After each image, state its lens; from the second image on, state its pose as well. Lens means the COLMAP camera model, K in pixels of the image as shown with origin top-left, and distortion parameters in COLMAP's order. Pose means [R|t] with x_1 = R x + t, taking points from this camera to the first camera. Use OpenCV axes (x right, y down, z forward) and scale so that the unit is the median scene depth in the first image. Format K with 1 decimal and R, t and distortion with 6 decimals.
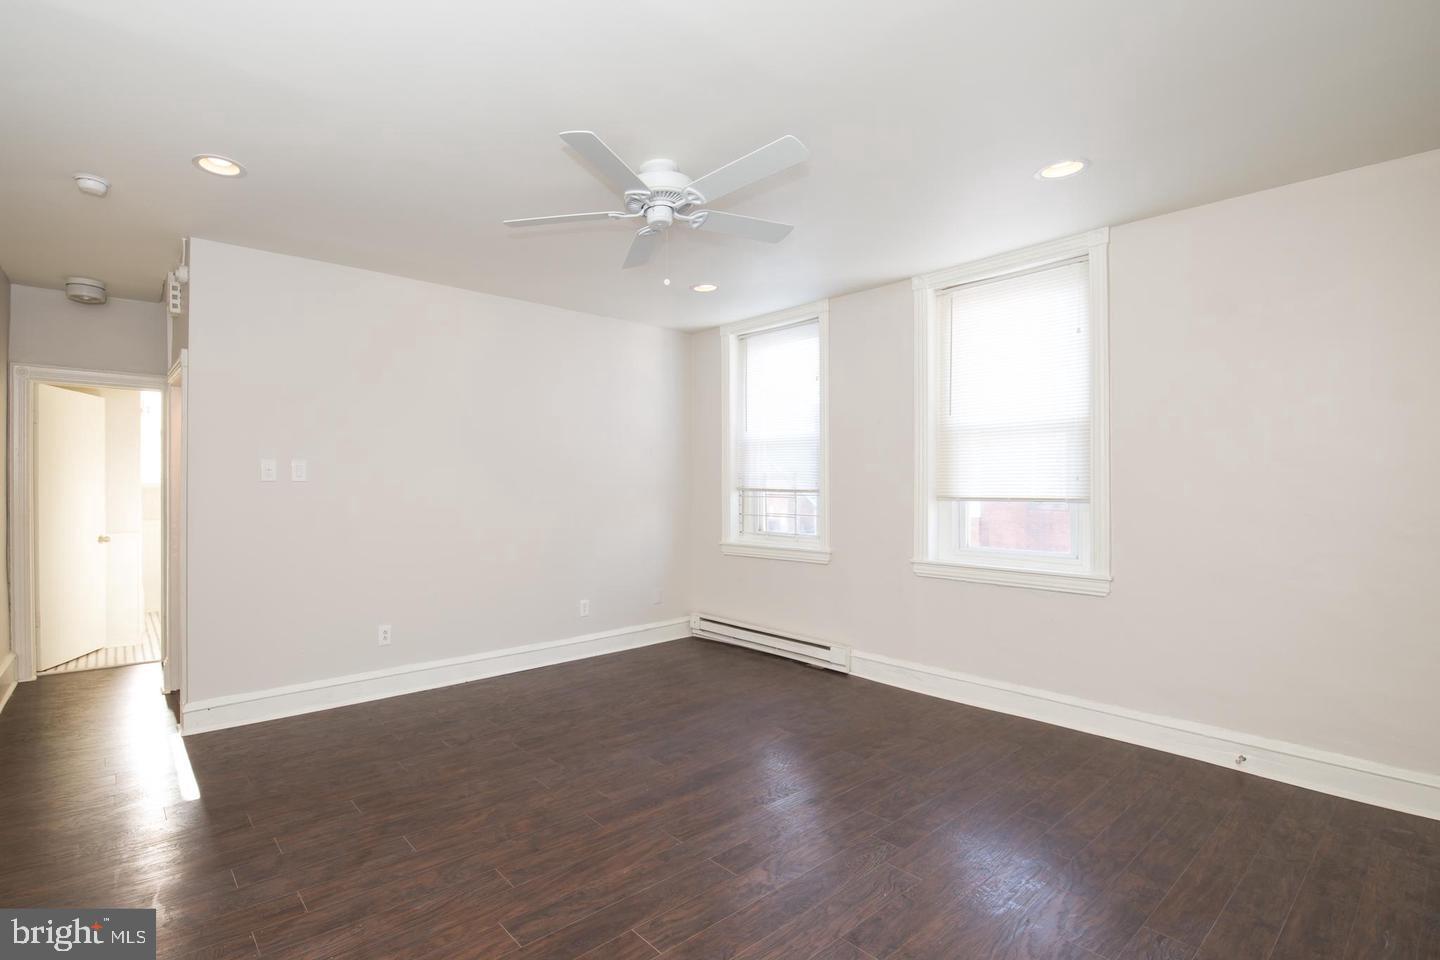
lens RADIAL K [[663.2, 0, 604.2], [0, 663.2, 488.4], [0, 0, 1]] dist [0.000206, 0.001016]
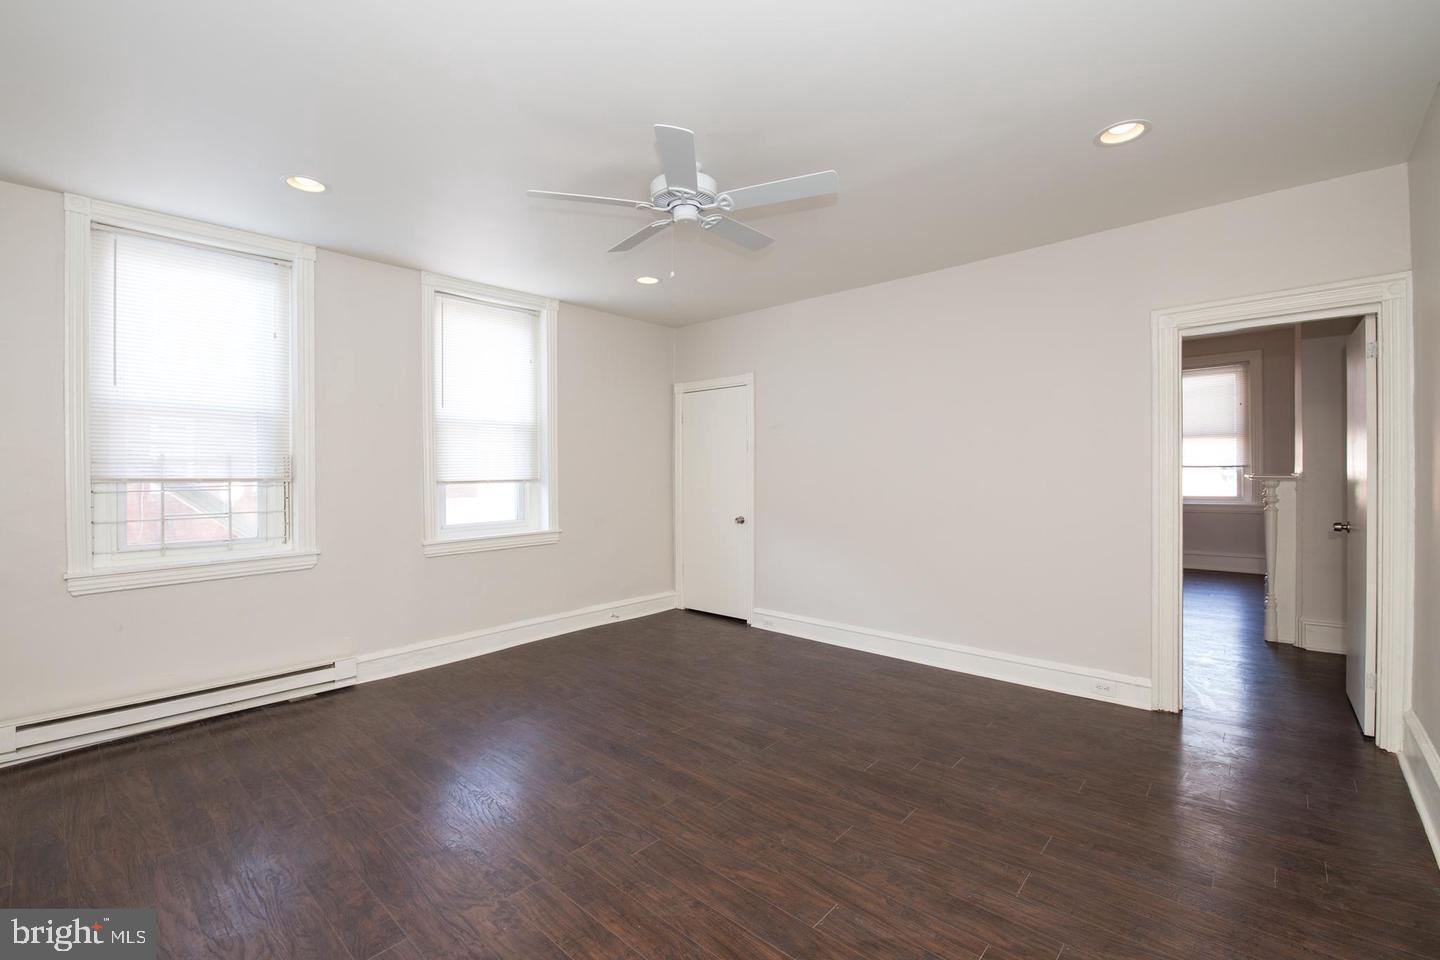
lens RADIAL K [[627.8, 0, 715.3], [0, 627.8, 473.3], [0, 0, 1]] dist [0.000224, -0.011413]
pose [[-0.185788, -0.002220, 0.982587, -0.873851], [0.017237, 0.999836, 0.005518, 0.002199], [-0.982439, 0.017962, -0.185719, 1.099592]]
